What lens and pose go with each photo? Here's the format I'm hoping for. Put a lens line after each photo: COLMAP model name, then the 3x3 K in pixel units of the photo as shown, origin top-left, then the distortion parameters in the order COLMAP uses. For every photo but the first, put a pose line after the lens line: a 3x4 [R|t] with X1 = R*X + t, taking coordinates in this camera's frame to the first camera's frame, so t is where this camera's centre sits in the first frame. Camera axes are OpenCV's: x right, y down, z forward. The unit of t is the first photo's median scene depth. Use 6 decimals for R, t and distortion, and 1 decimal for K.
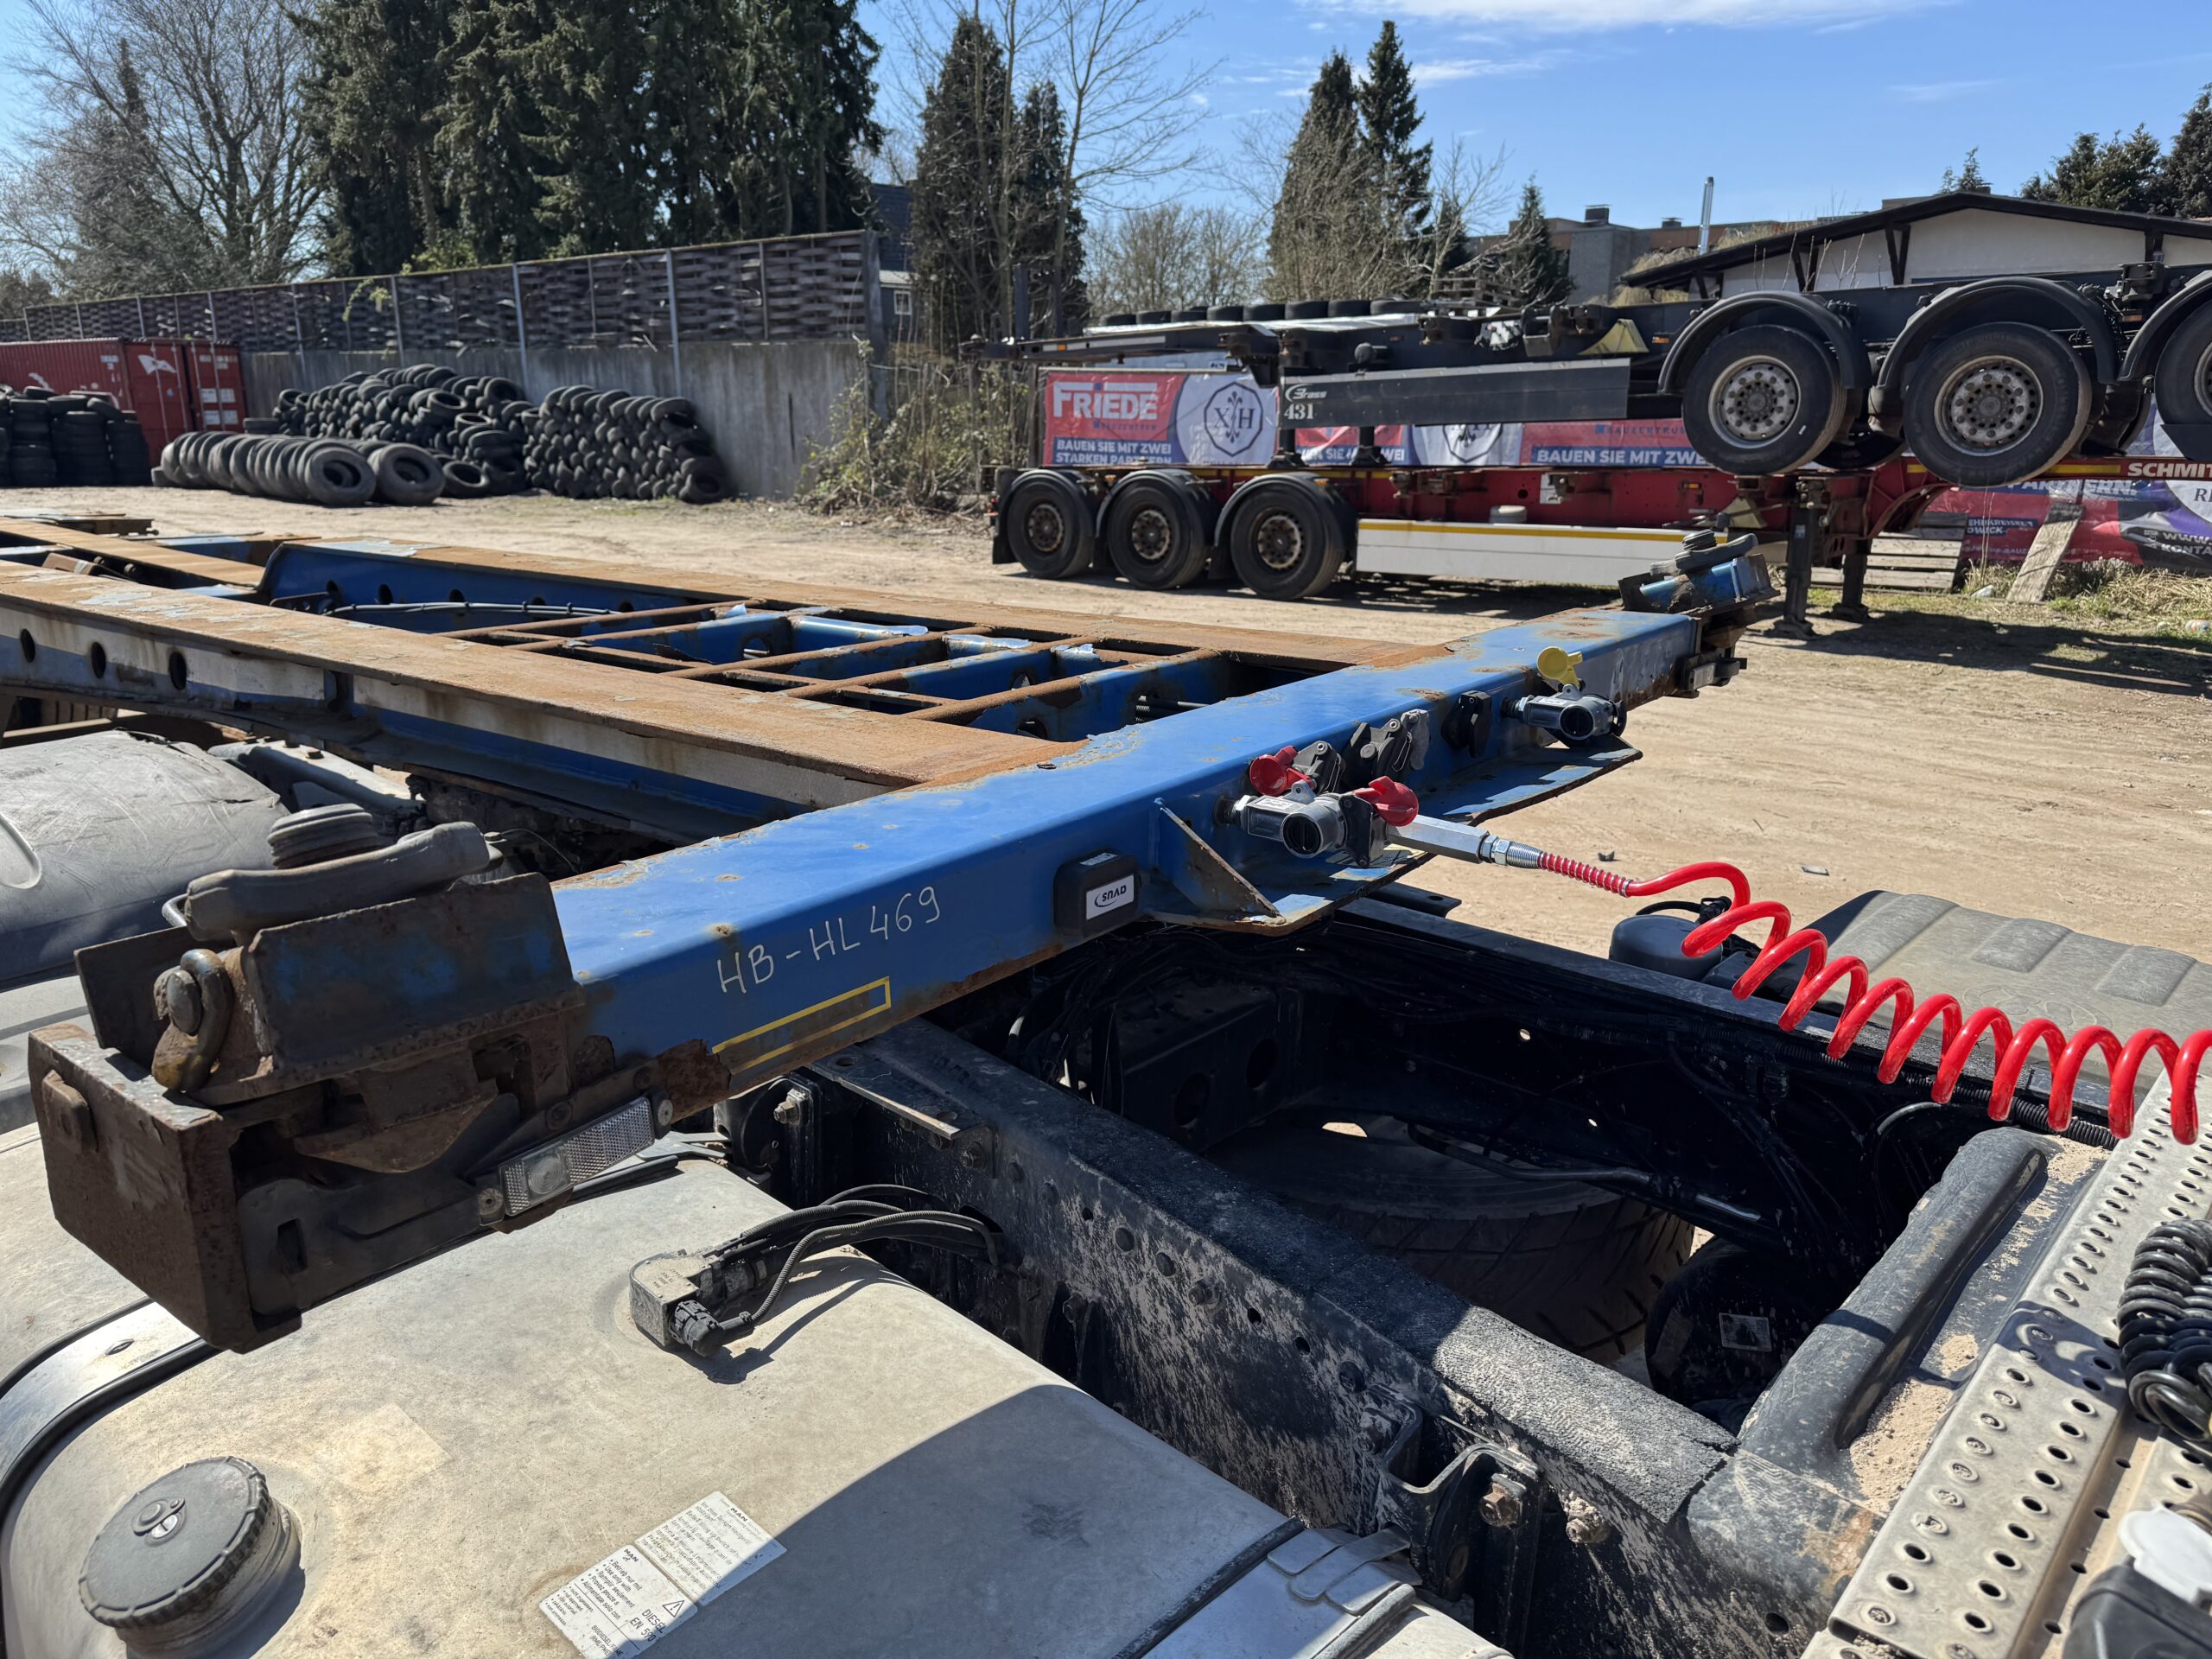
lens RADIAL K [[1543.3, 0, 1089.0], [0, 1543.3, 824.0], [0, 0, 1]] dist [0.041731, -0.048642]
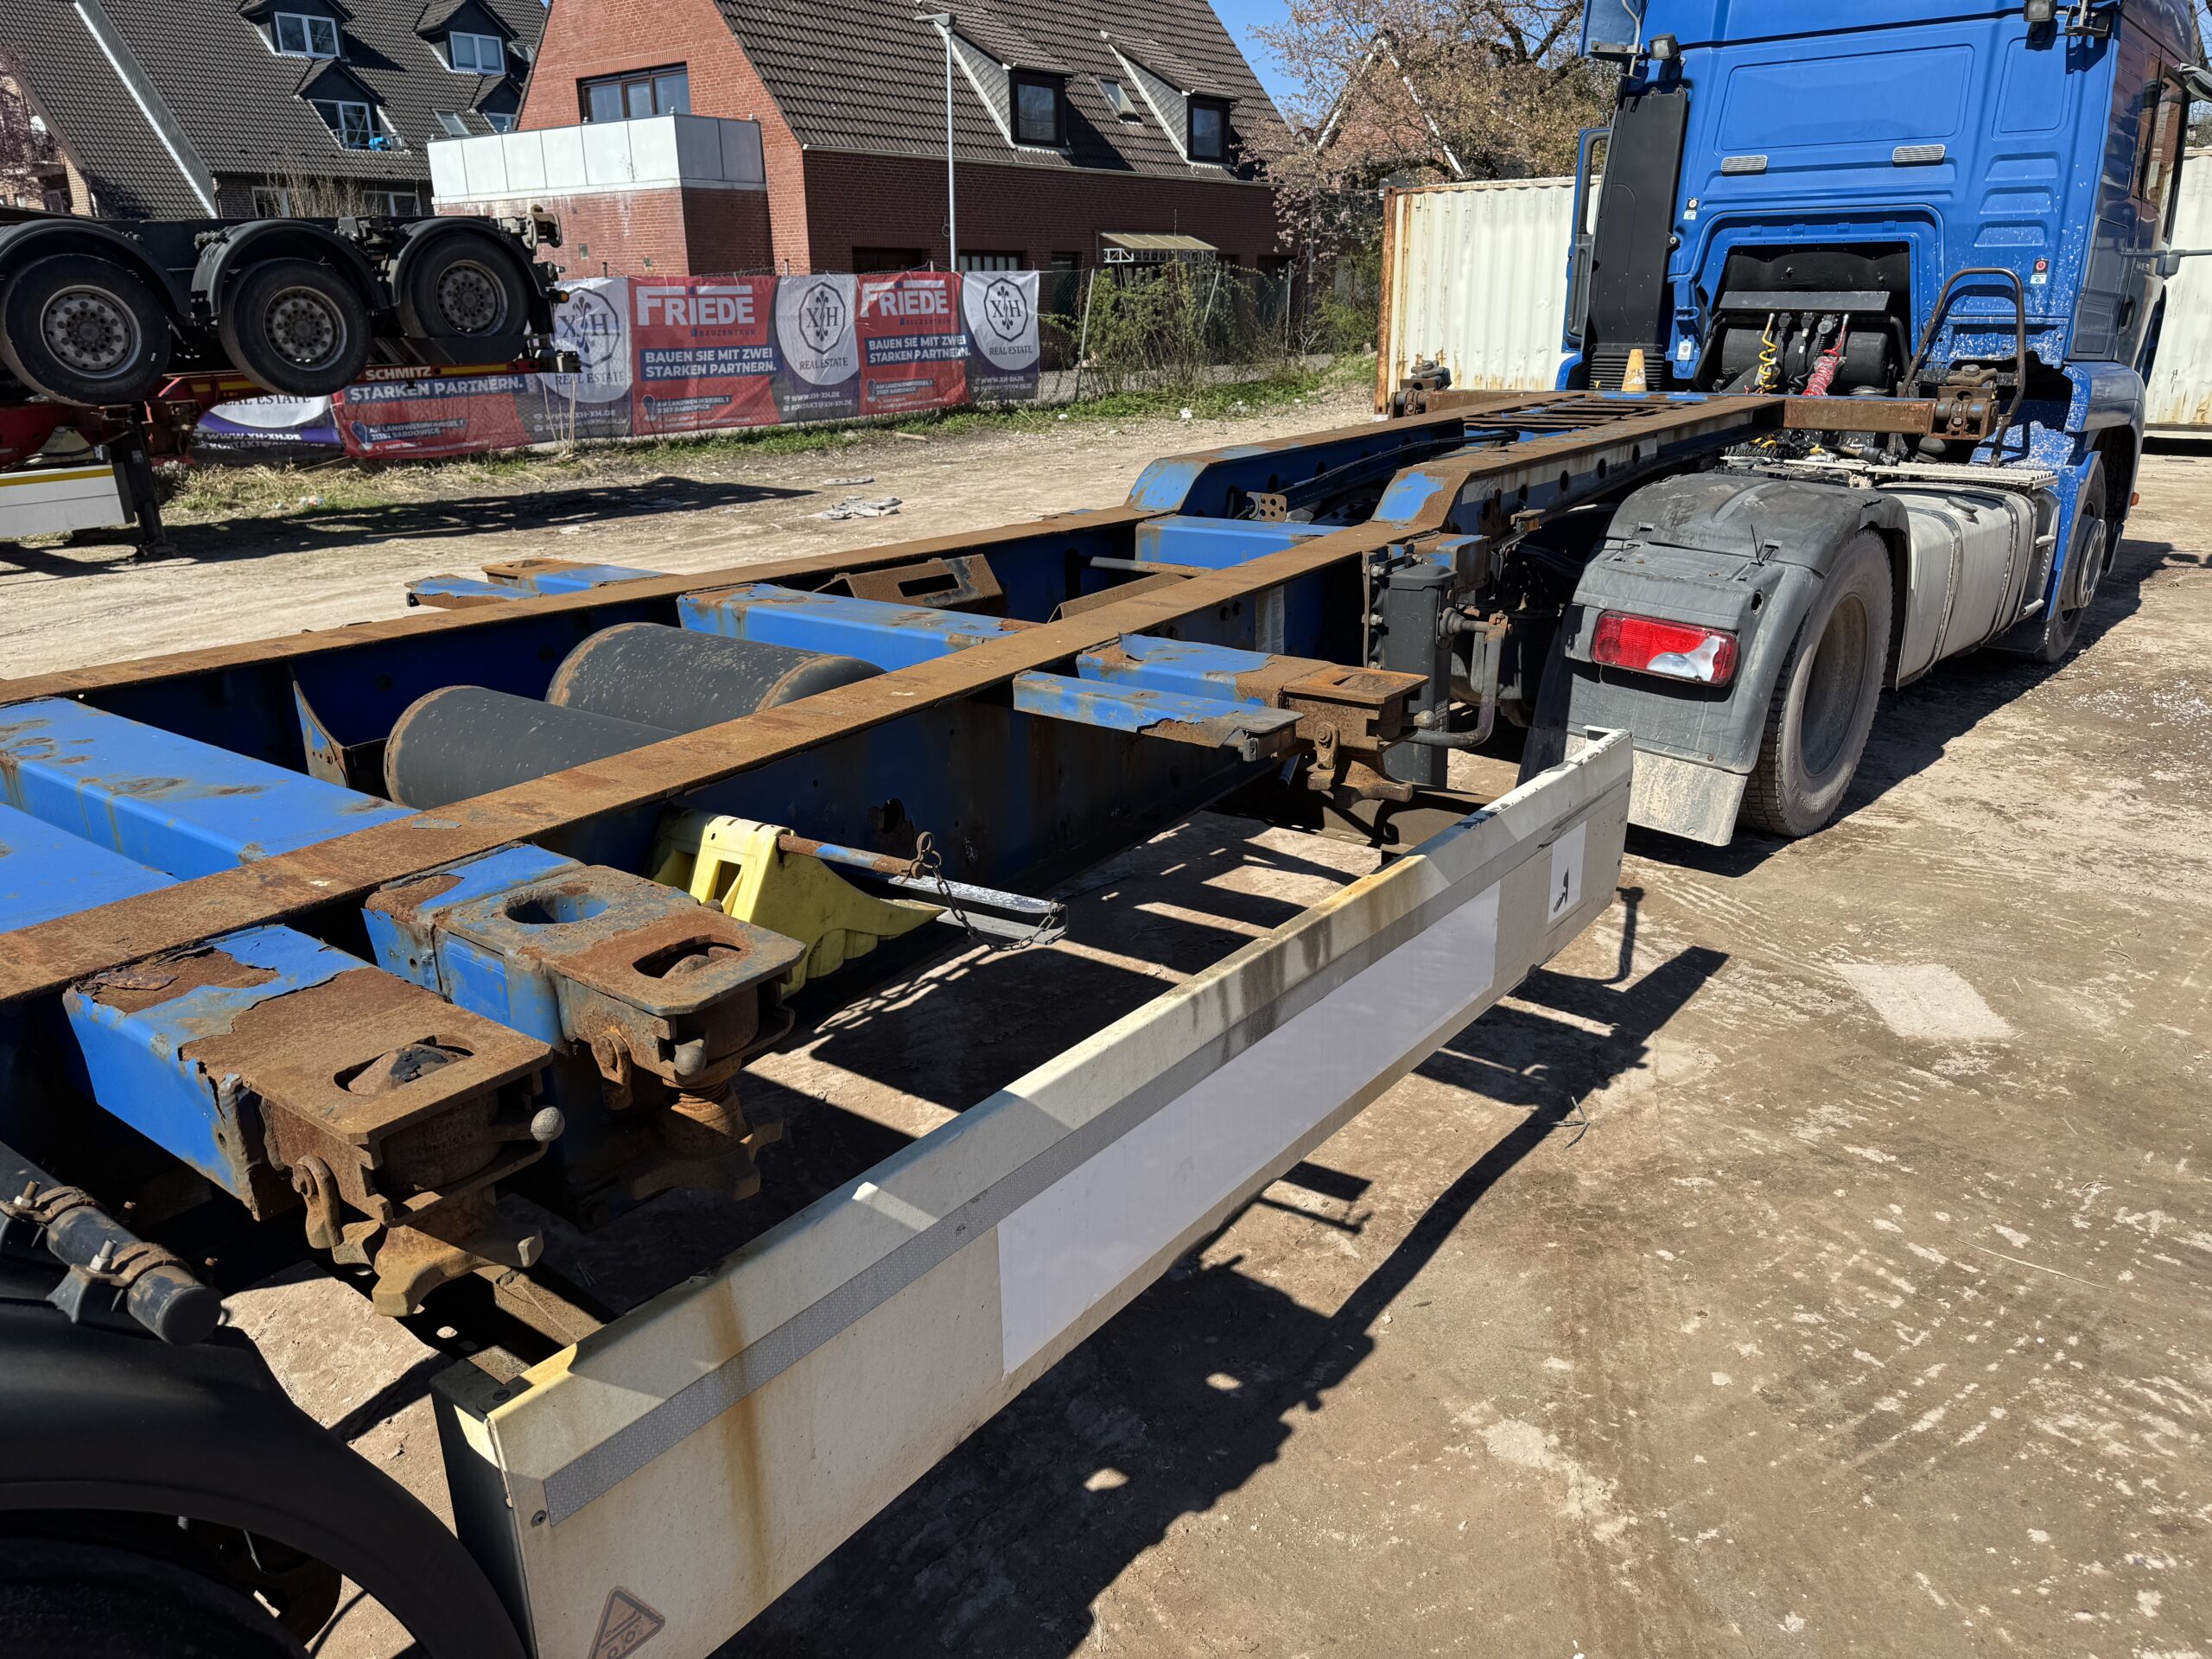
lens RADIAL K [[1543.3, 0, 1096.8], [0, 1543.3, 837.5], [0, 0, 1]] dist [0.041731, -0.048642]
pose [[-0.013793, -0.332516, 0.942997, -0.690443], [0.281206, 0.903733, 0.322785, -0.130103], [-0.959548, 0.269629, 0.081040, 0.424521]]
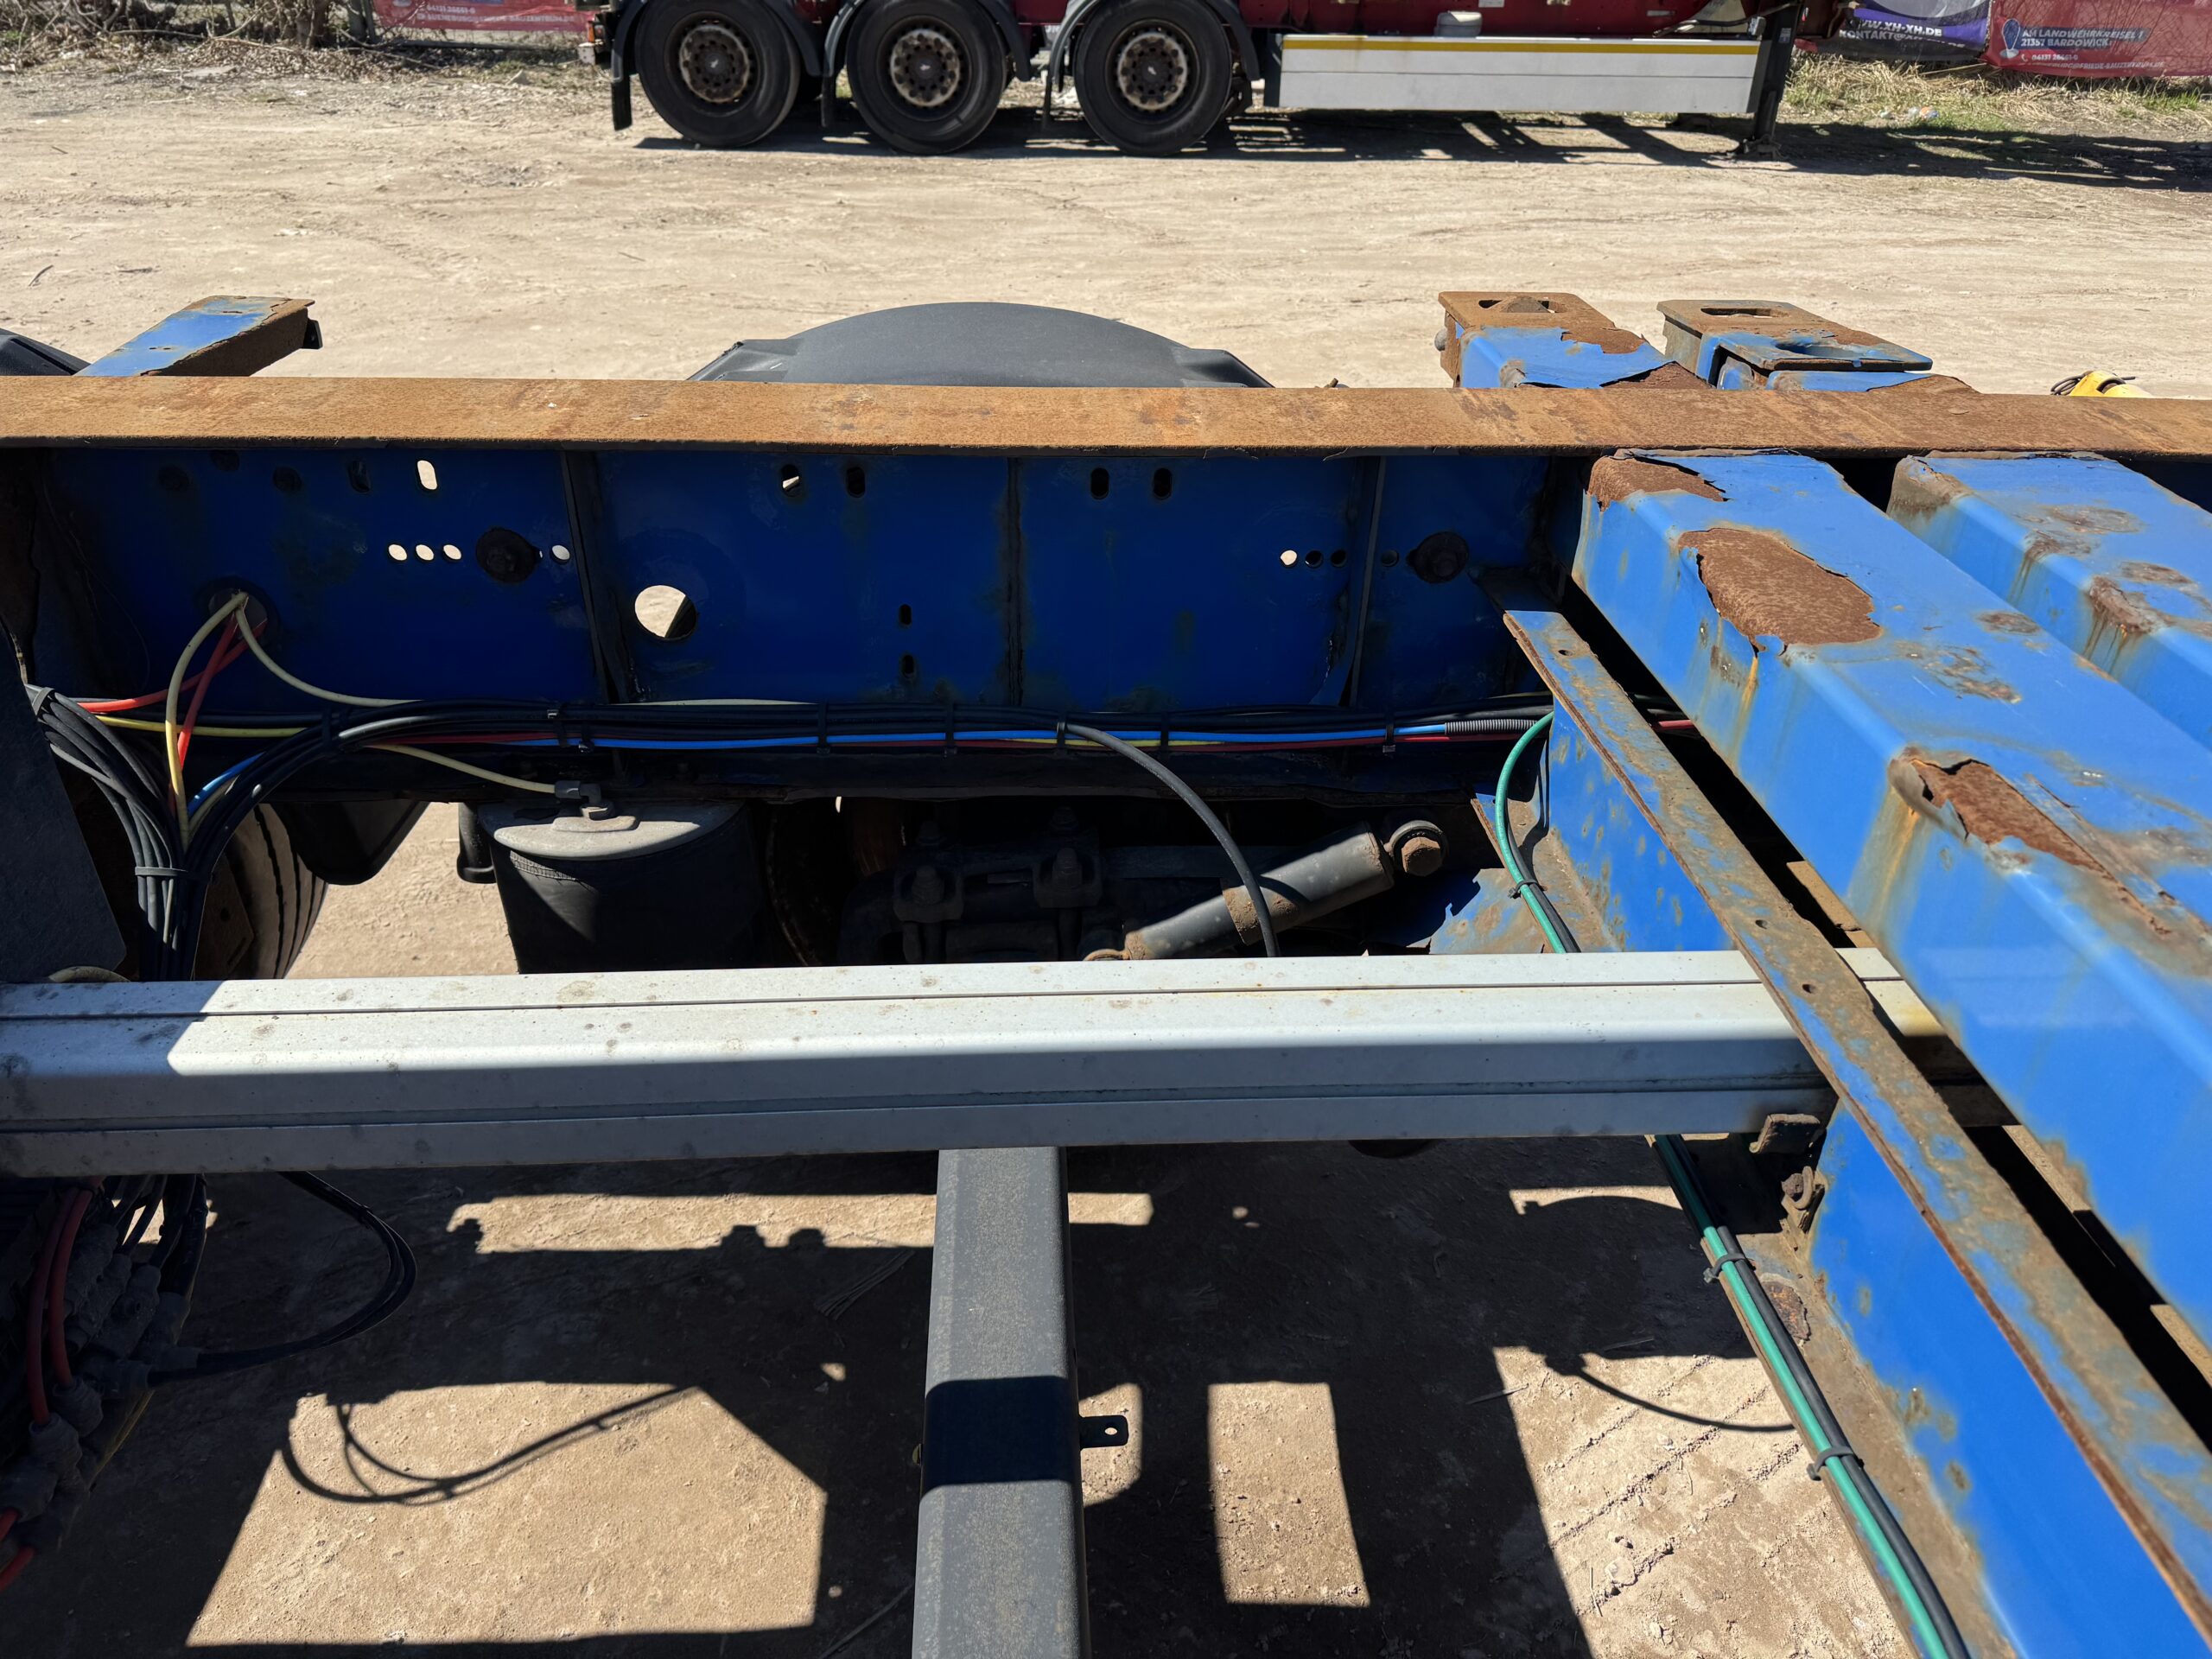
lens RADIAL K [[1543.3, 0, 1100.0], [0, 1543.3, 810.3], [0, 0, 1]] dist [0.041731, -0.048642]
pose [[0.750780, -0.329718, 0.572376, -0.585712], [0.153548, 0.929890, 0.334257, -0.151224], [-0.642458, -0.163067, 0.748771, 0.570543]]
